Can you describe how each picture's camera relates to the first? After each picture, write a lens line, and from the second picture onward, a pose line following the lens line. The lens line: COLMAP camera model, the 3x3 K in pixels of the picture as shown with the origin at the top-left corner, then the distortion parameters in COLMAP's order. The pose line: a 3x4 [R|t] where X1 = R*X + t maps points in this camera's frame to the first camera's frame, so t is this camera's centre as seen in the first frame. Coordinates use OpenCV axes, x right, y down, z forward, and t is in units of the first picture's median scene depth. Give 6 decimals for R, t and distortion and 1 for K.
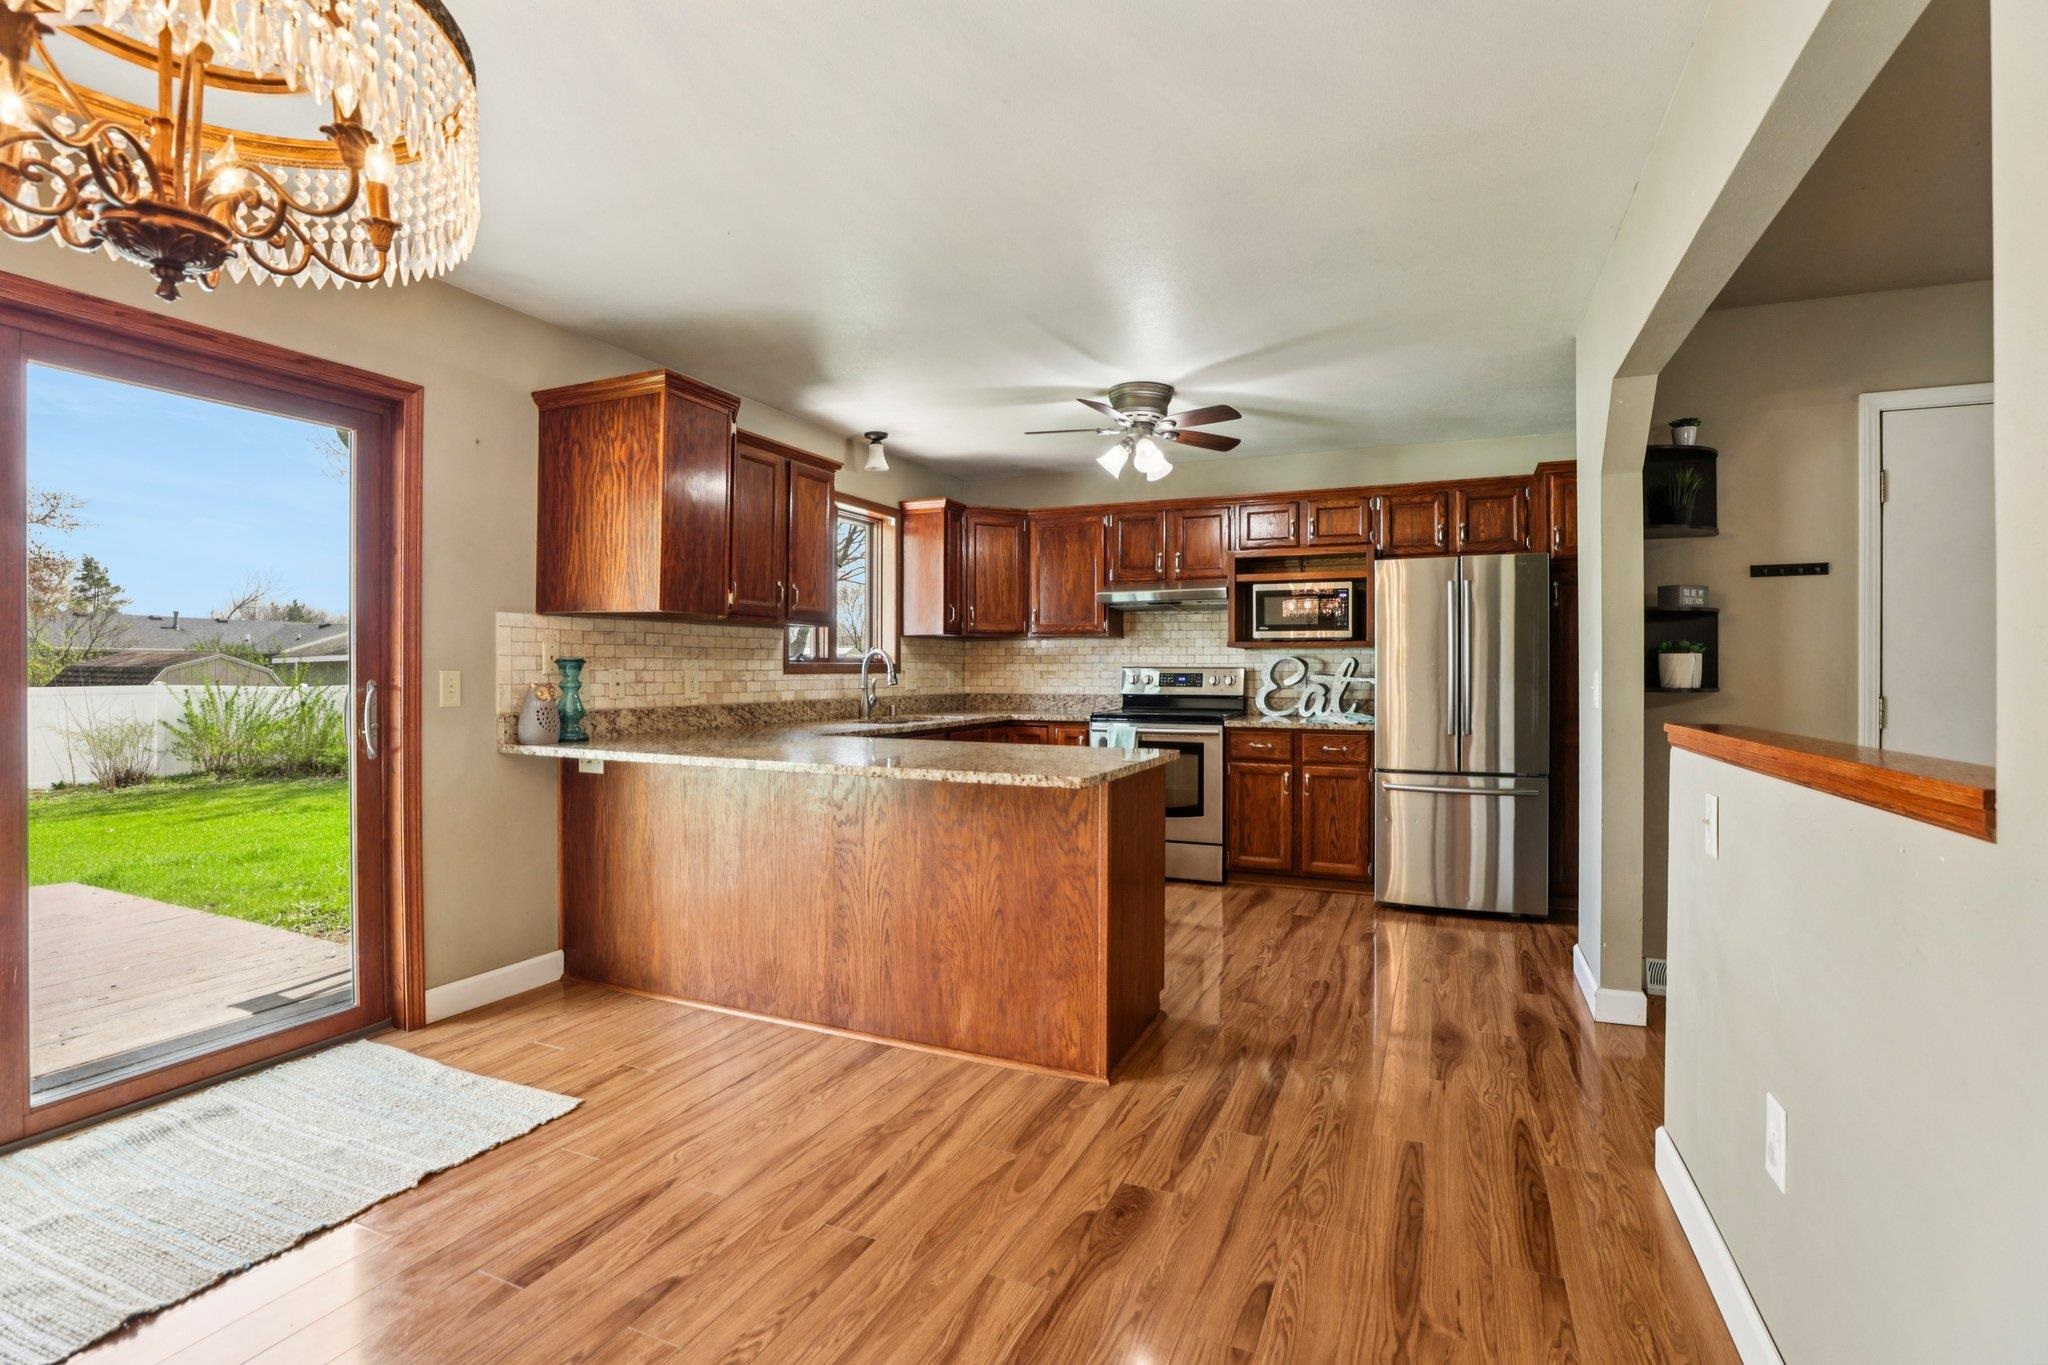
lens RADIAL K [[946.0, 0, 1035.3], [0, 946.0, 659.6], [0, 0, 1]] dist [-0.049889, 0.014979]
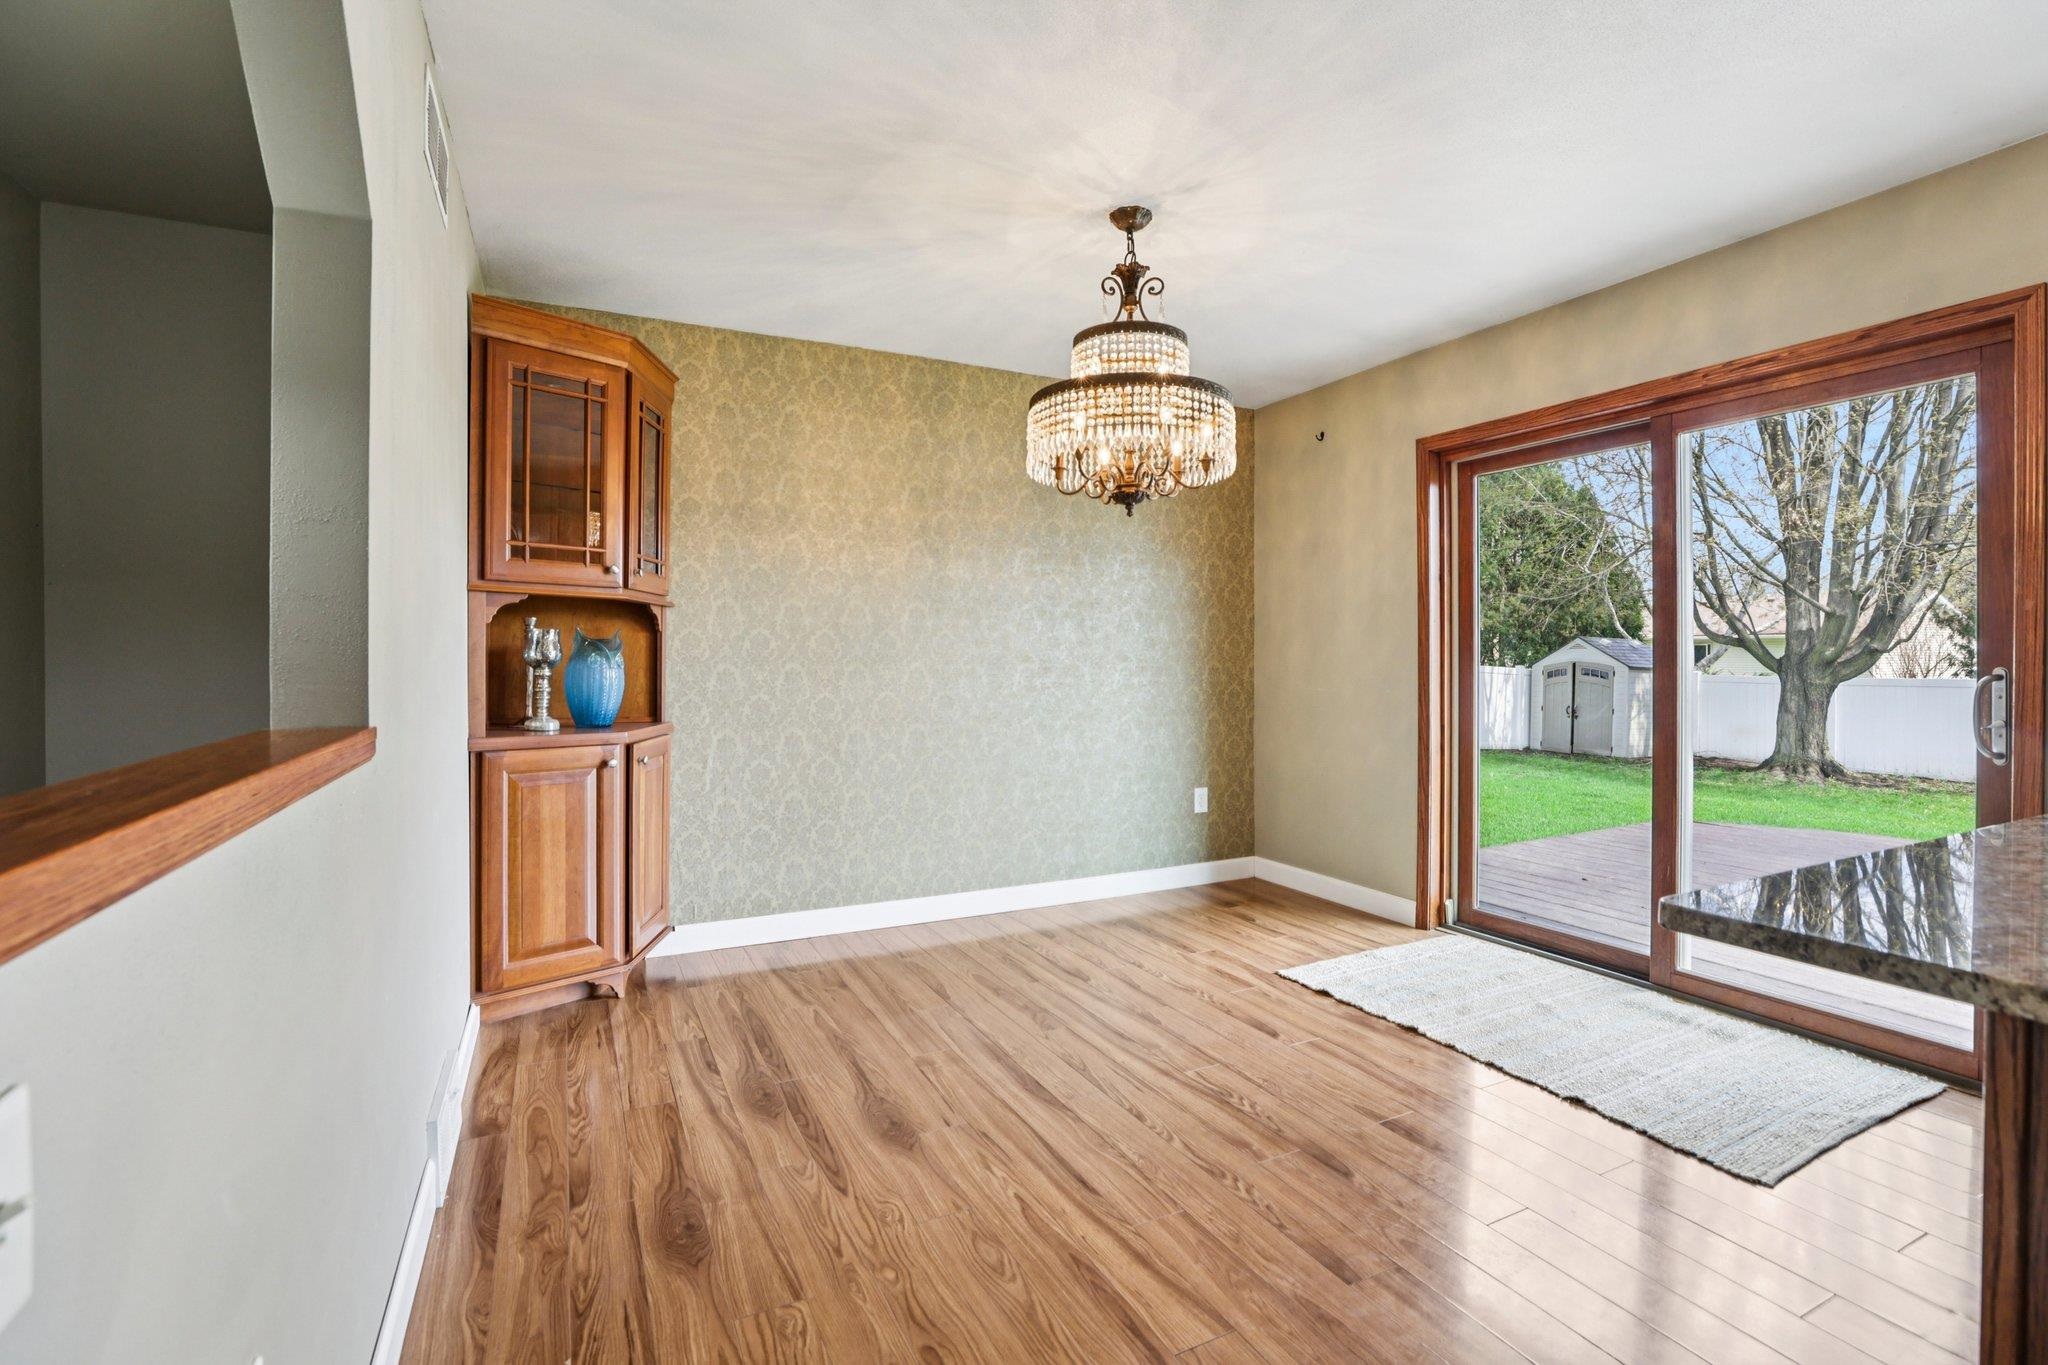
lens RADIAL K [[946.0, 0, 1035.3], [0, 946.0, 659.6], [0, 0, 1]] dist [-0.049889, 0.014979]
pose [[-0.642195, 0.002190, -0.766538, 0.523314], [0.007703, 0.999964, -0.003598, 0.012496], [0.766503, -0.008215, -0.642189, 0.992111]]
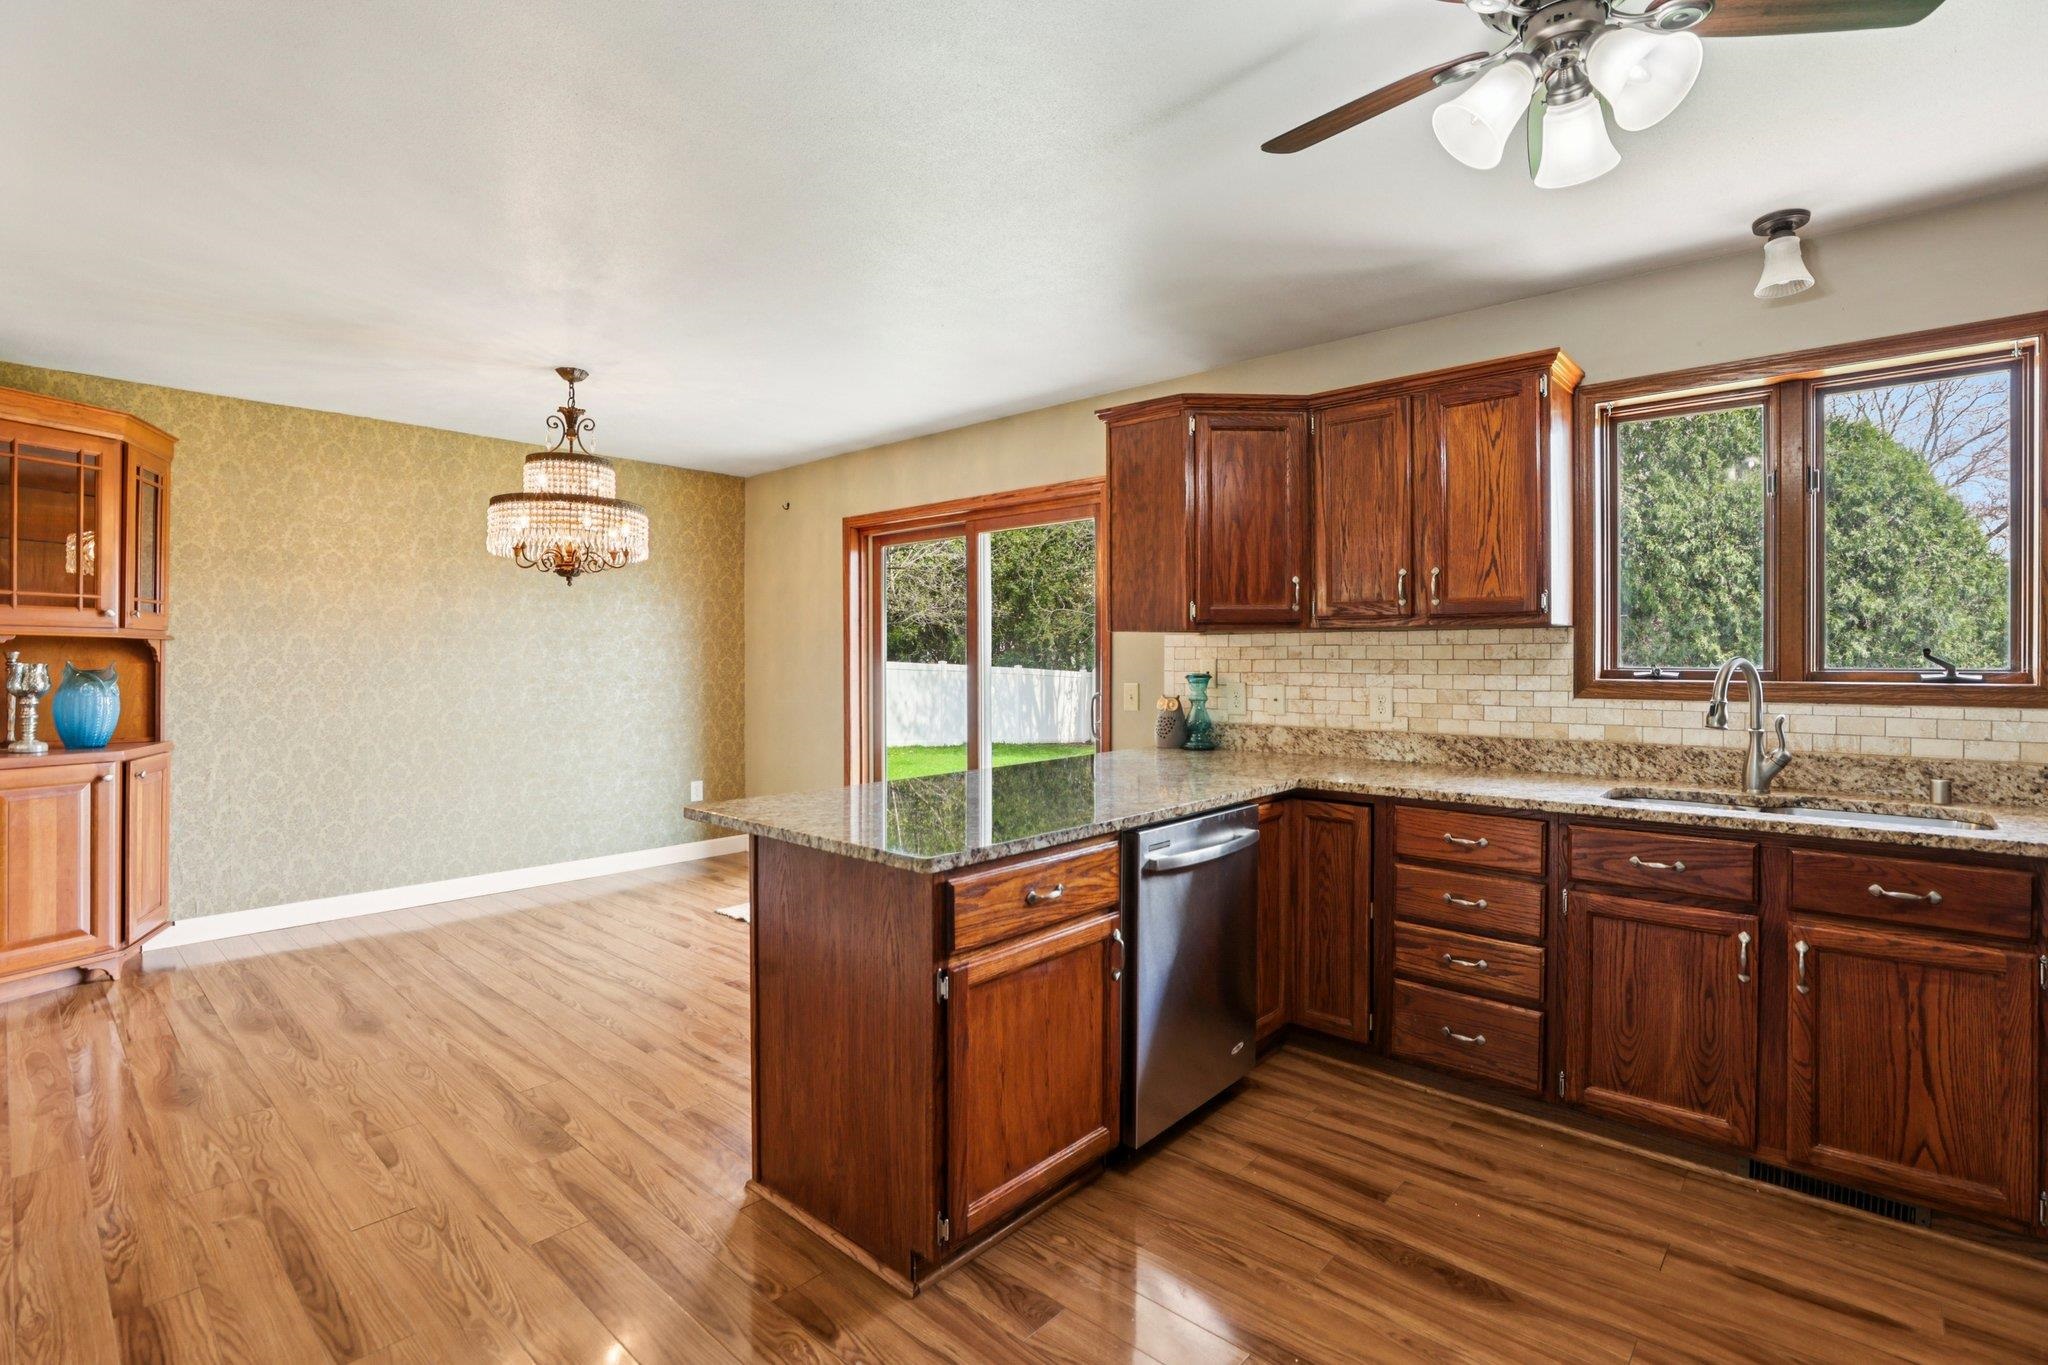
lens RADIAL K [[946.0, 0, 1035.3], [0, 946.0, 659.6], [0, 0, 1]] dist [-0.049889, 0.014979]
pose [[-0.308078, 0.001158, -0.951361, 0.827843], [0.010408, 0.999944, -0.002154, -0.023884], [0.951304, -0.010566, -0.308072, 1.558241]]
